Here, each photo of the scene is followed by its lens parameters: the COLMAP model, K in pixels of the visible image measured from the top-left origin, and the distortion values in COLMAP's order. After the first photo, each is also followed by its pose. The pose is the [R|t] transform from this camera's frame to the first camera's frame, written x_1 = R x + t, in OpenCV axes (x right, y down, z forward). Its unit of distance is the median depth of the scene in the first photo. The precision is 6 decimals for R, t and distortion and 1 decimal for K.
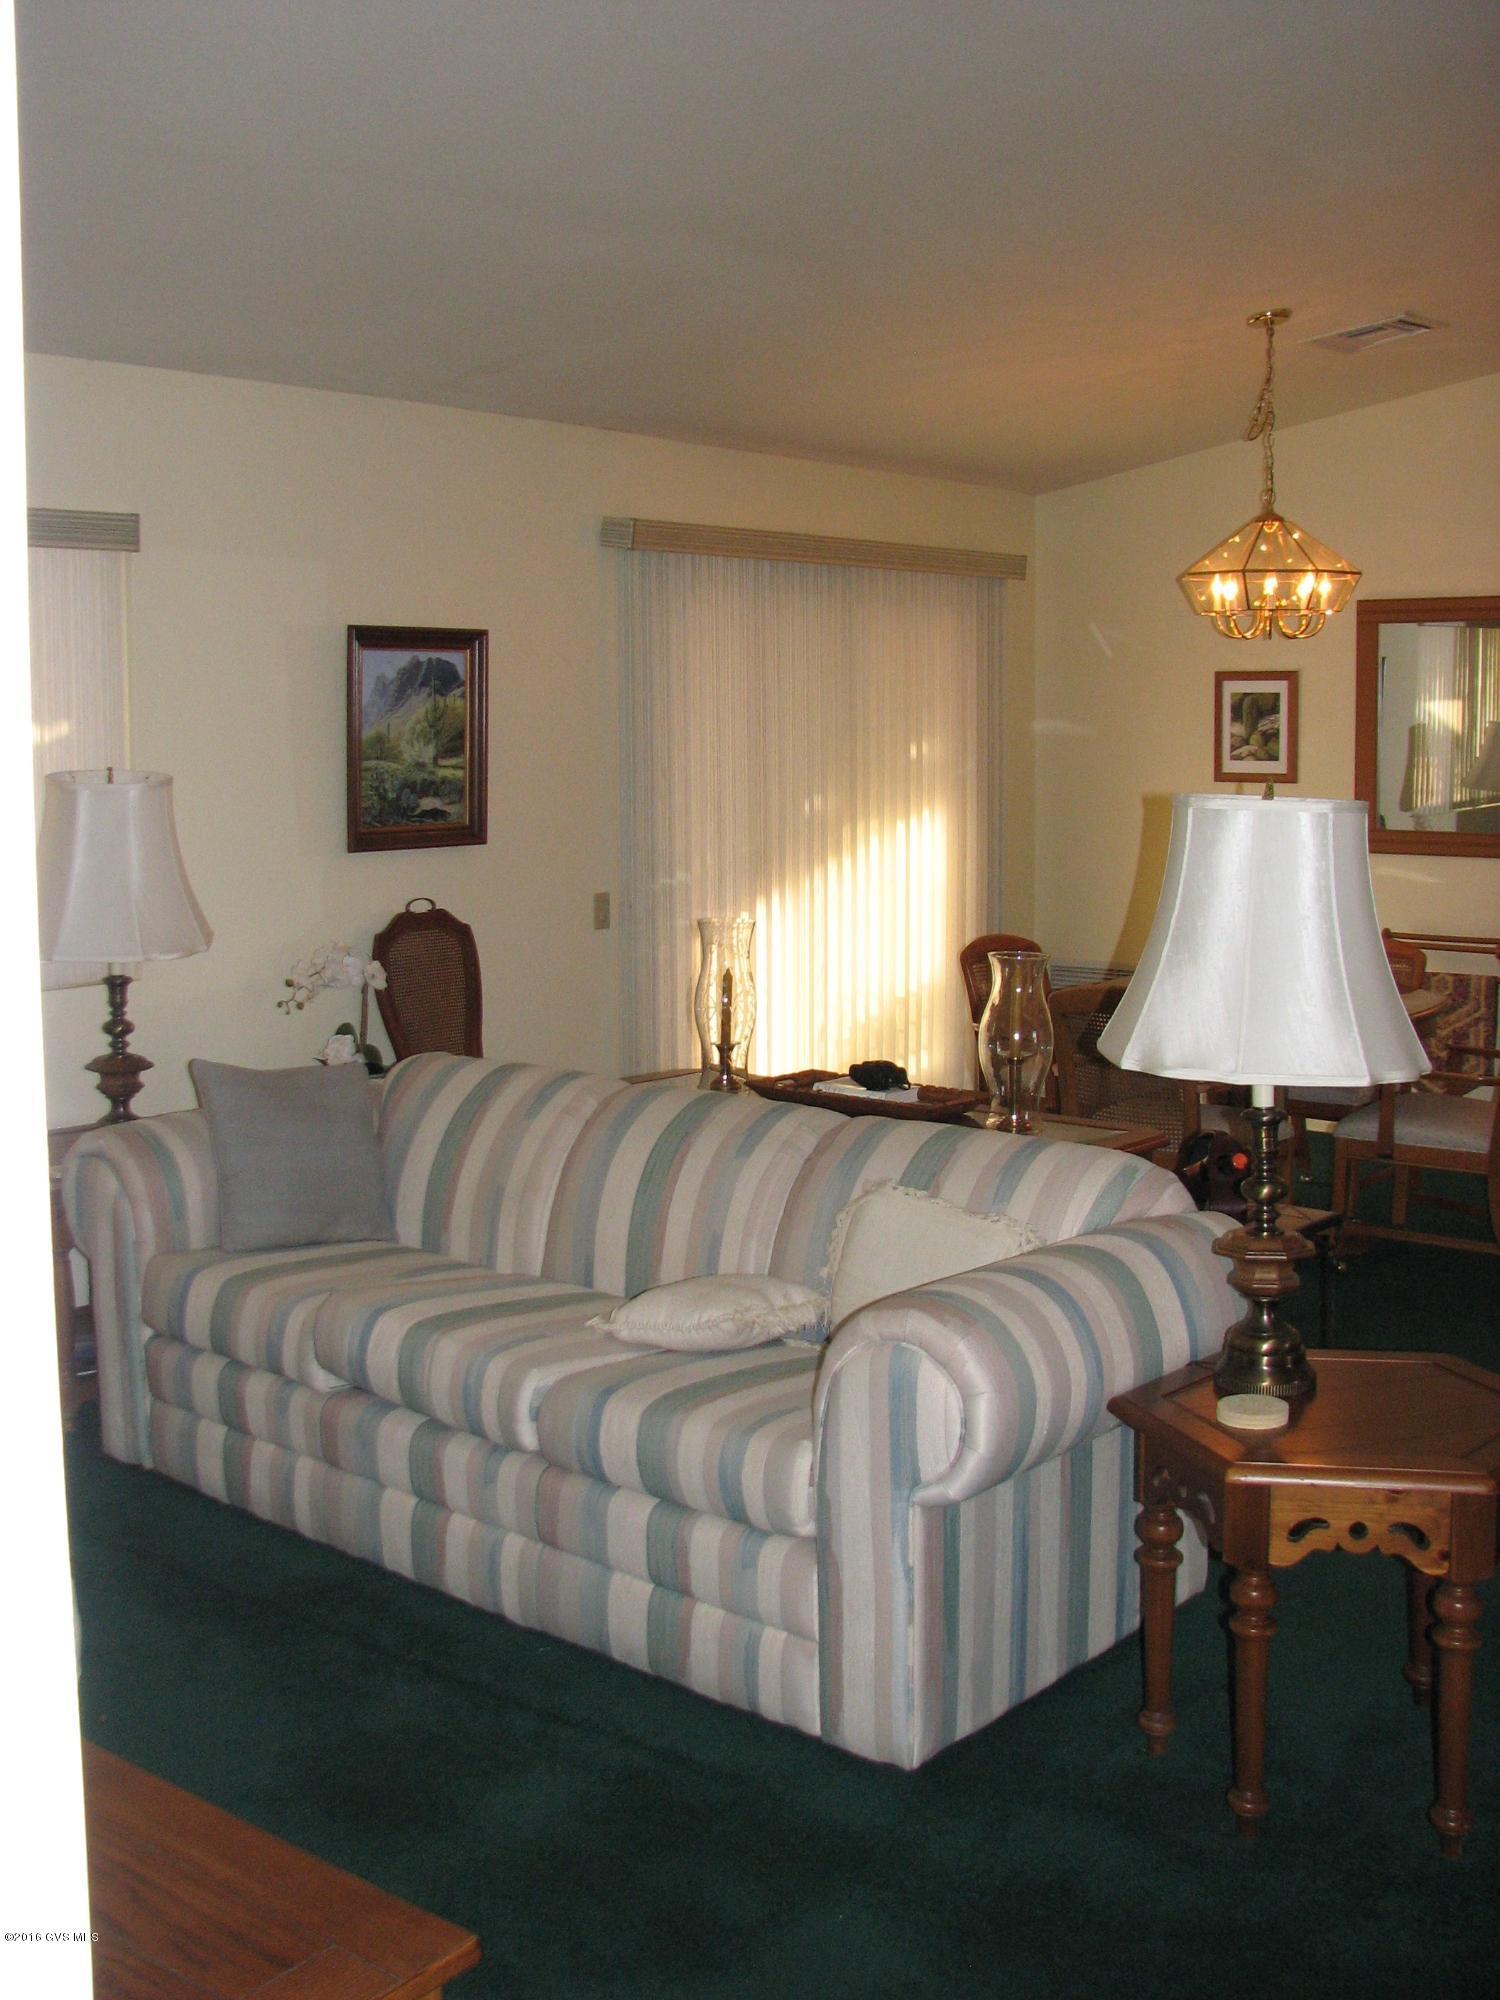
lens RADIAL K [[2224.7, 0, 752.2], [0, 2224.7, 1003.1], [0, 0, 1]] dist [-0.155363, 0.000000]
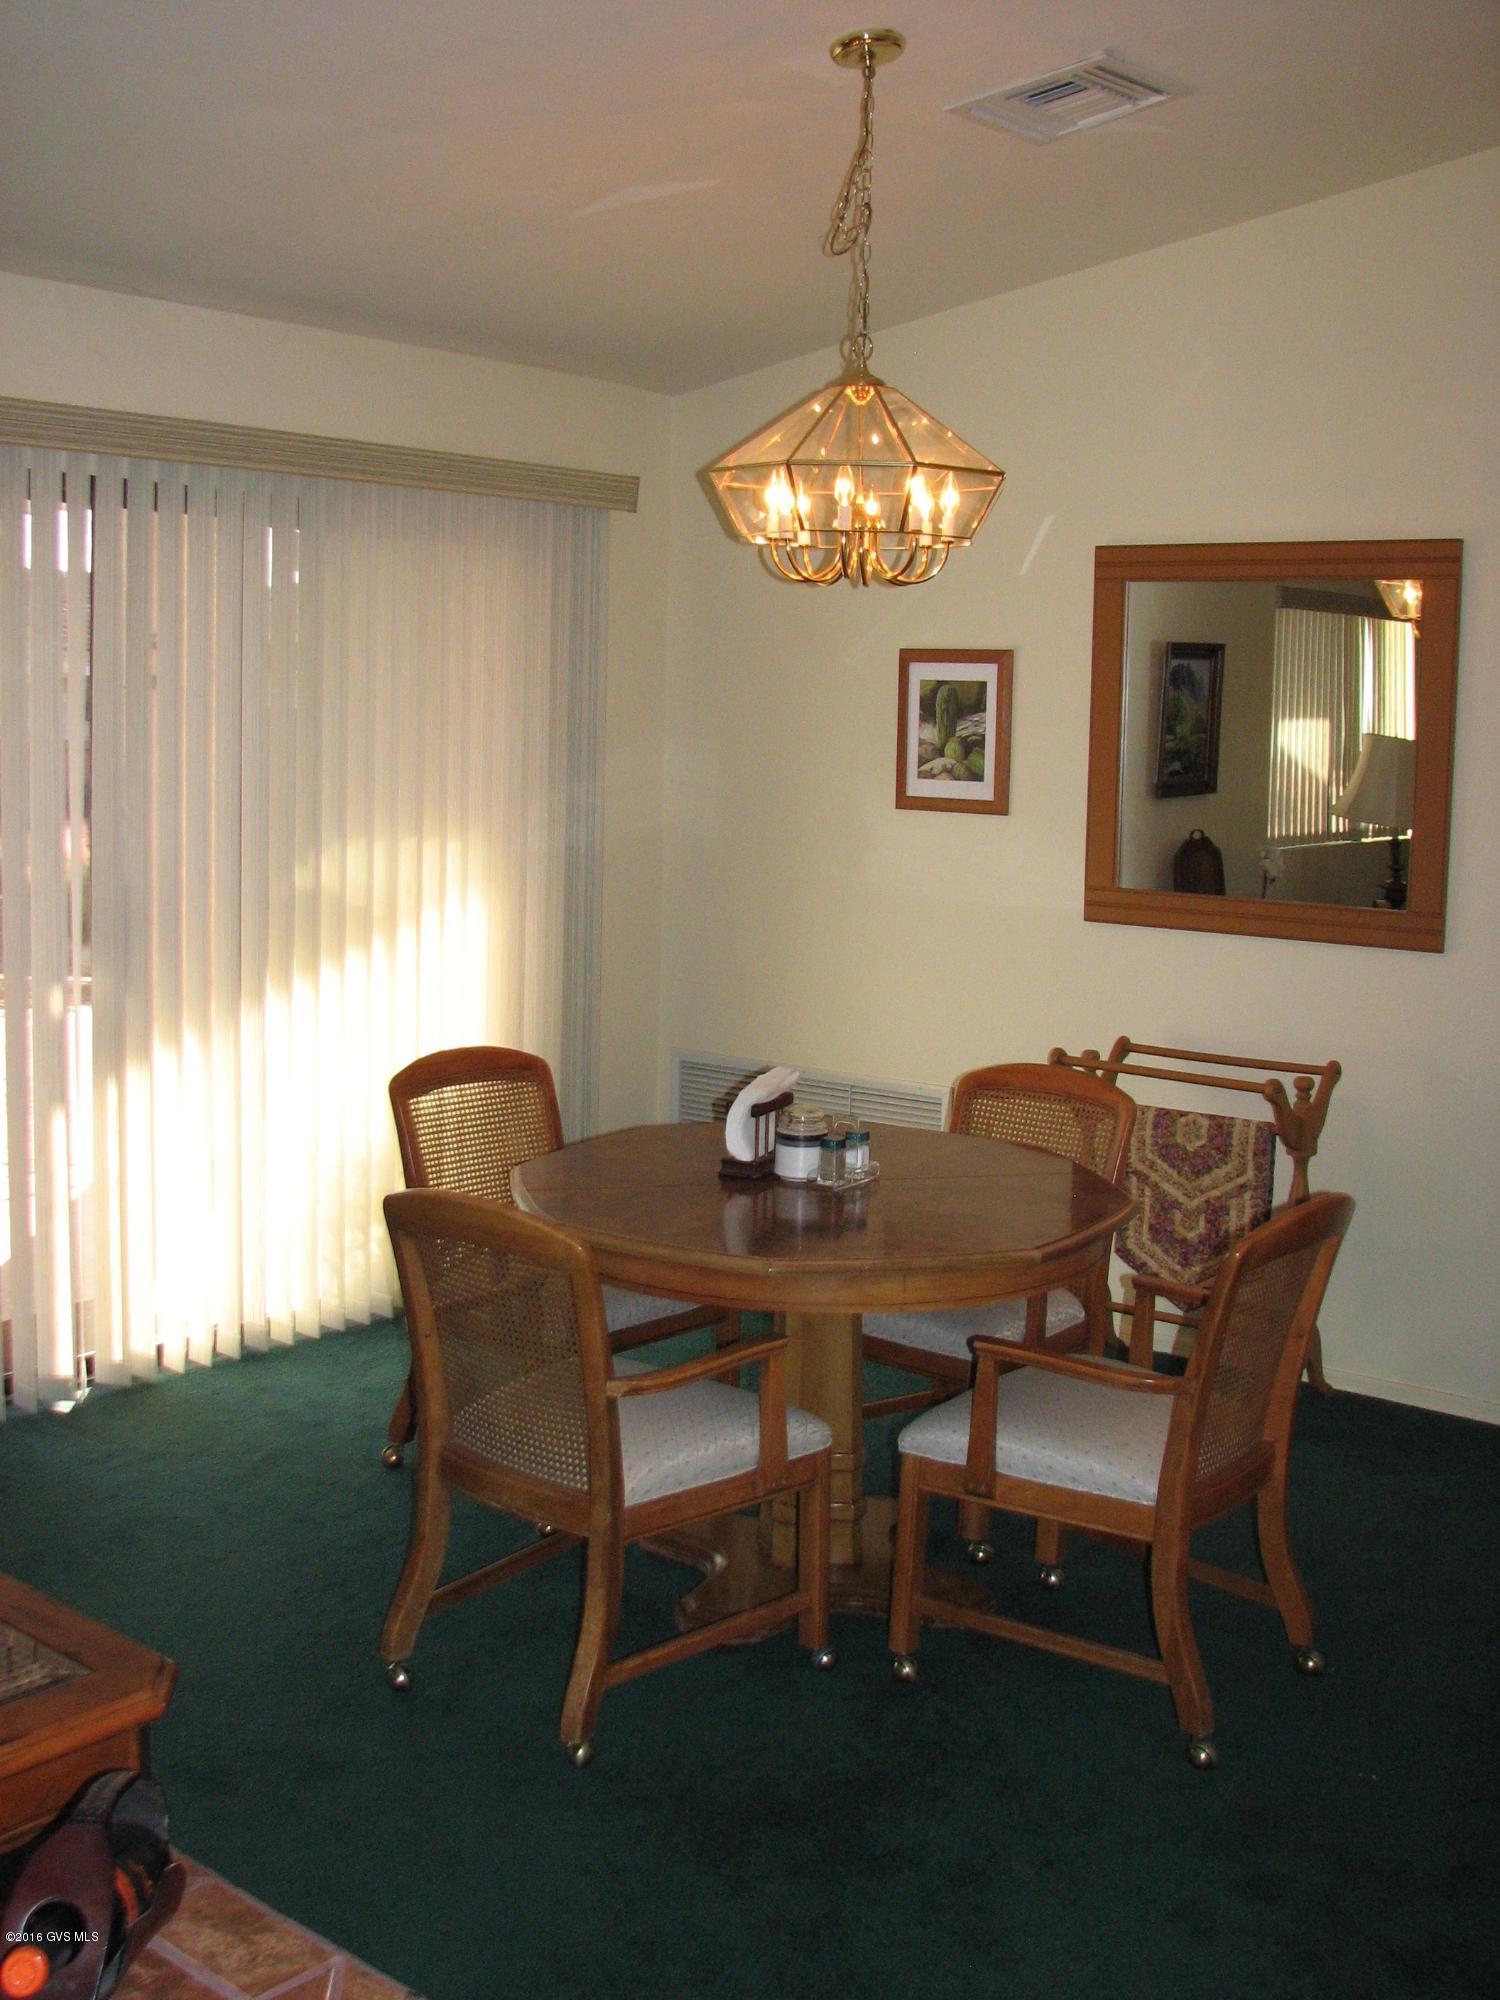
lens RADIAL K [[2224.7, 0, 749.0], [0, 2224.7, 995.9], [0, 0, 1]] dist [-0.155363, 0.000000]
pose [[0.999458, 0.028591, 0.016315, 0.158059], [-0.028594, 0.999591, -0.000060, -0.041749], [-0.016310, -0.000407, 0.999867, 0.315641]]
